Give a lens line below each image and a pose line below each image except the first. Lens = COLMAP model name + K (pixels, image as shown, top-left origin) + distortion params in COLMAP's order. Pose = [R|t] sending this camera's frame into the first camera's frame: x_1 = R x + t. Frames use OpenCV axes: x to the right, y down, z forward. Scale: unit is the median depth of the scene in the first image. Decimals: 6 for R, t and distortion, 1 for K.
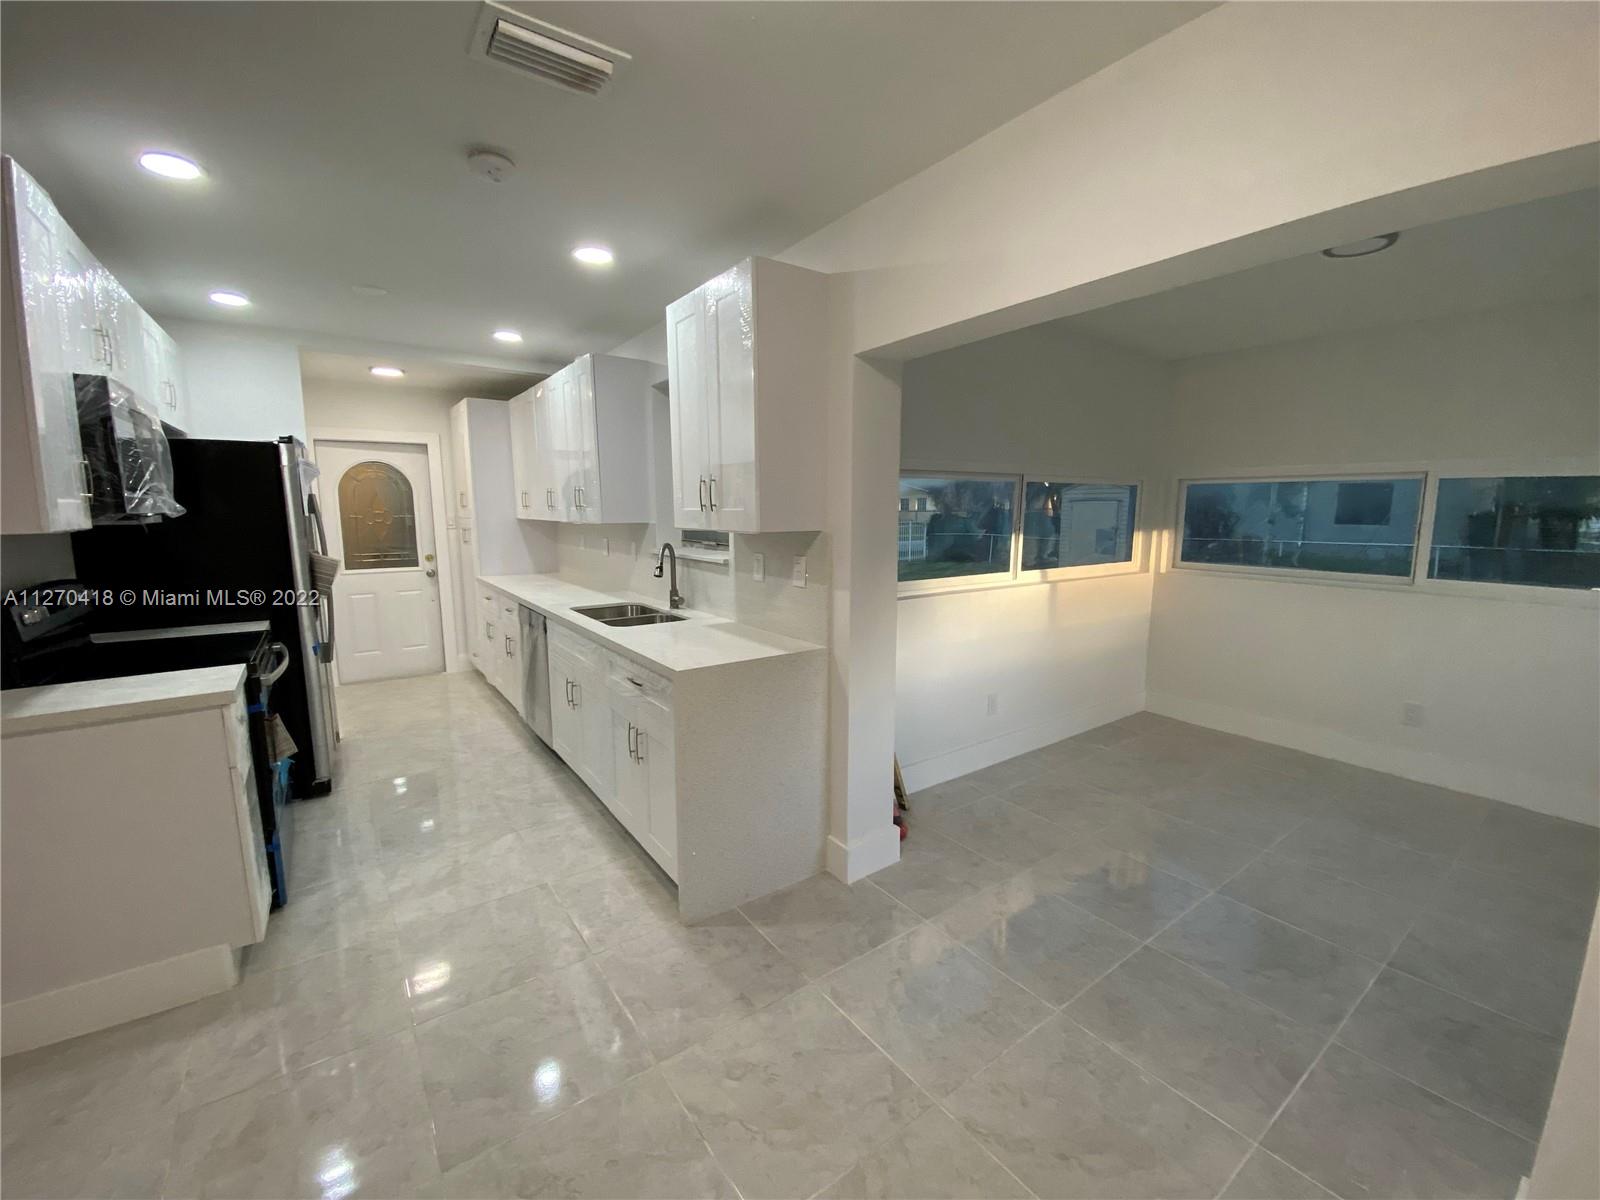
lens RADIAL K [[656.9, 0, 813.4], [0, 656.9, 605.6], [0, 0, 1]] dist [0.016905, -0.000272]
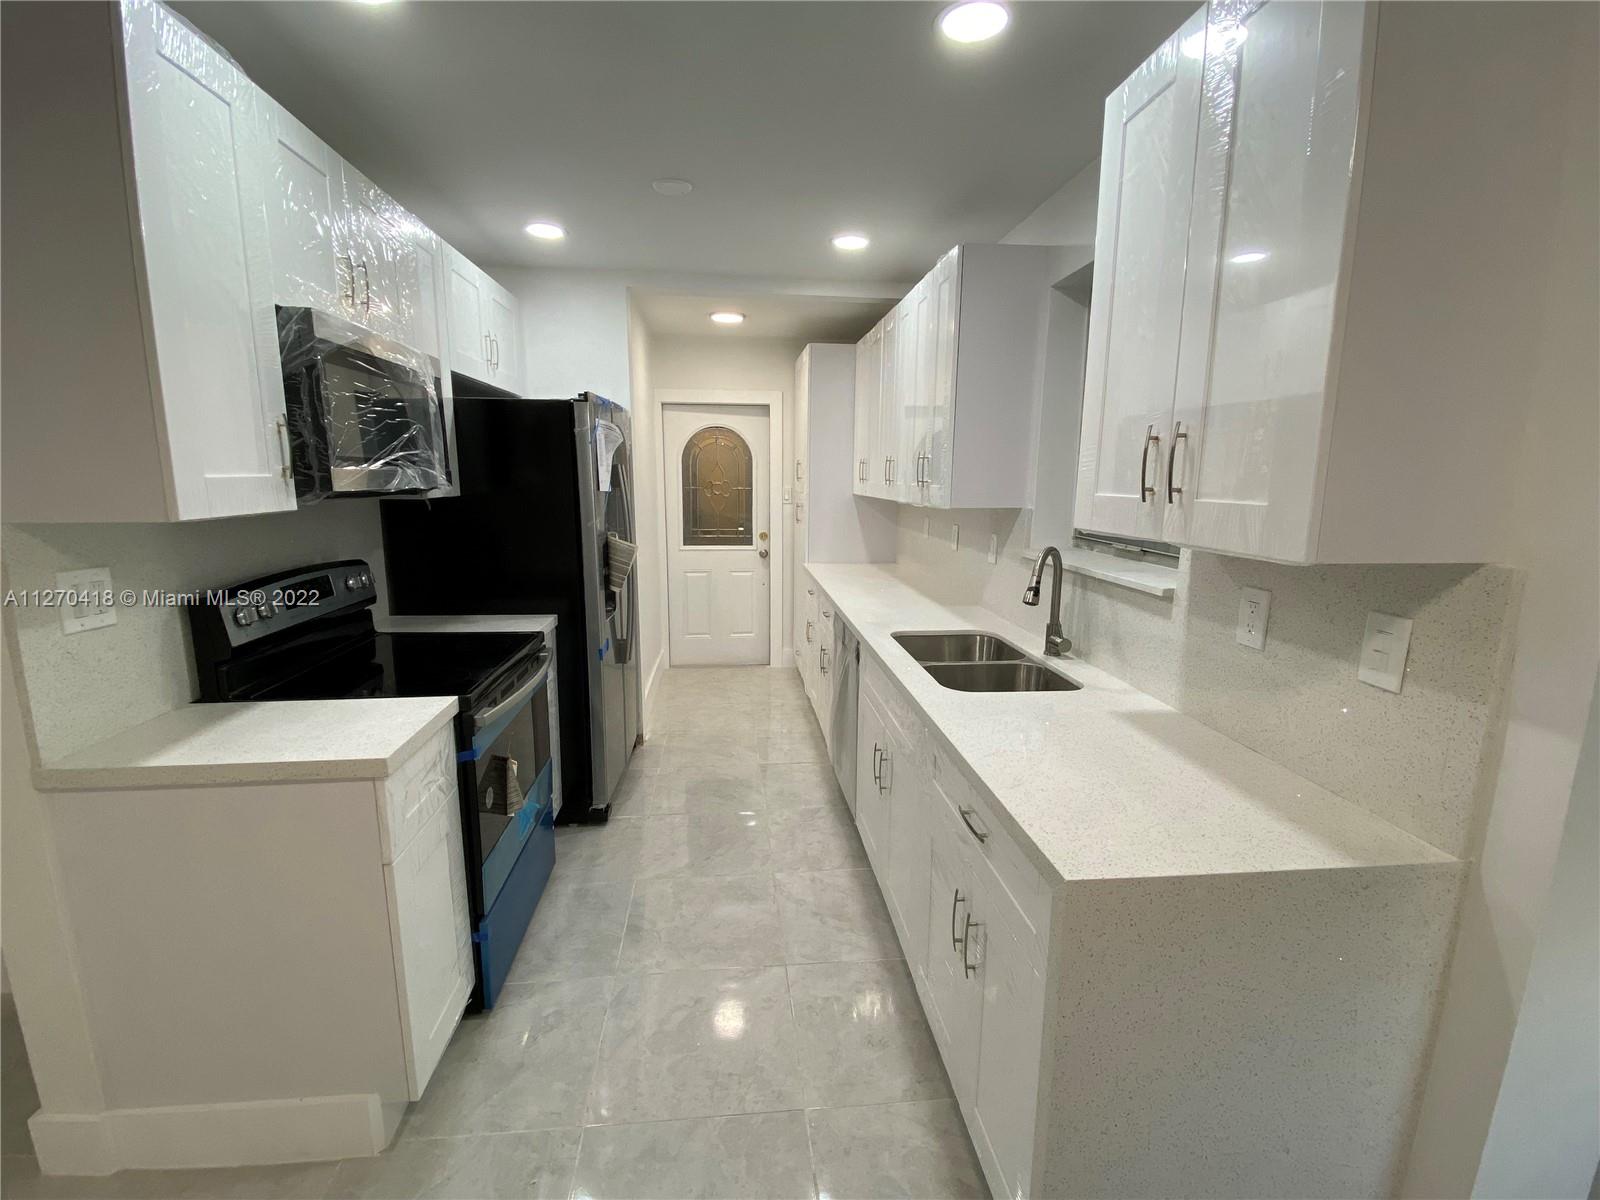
lens RADIAL K [[722.4, 0, 796.7], [0, 722.4, 603.4], [0, 0, 1]] dist [0.002101, -0.002433]
pose [[0.860624, 0.098344, -0.499654, -0.088879], [-0.085734, 0.995152, 0.048199, -0.055202], [0.501971, 0.001356, 0.864883, 0.316196]]
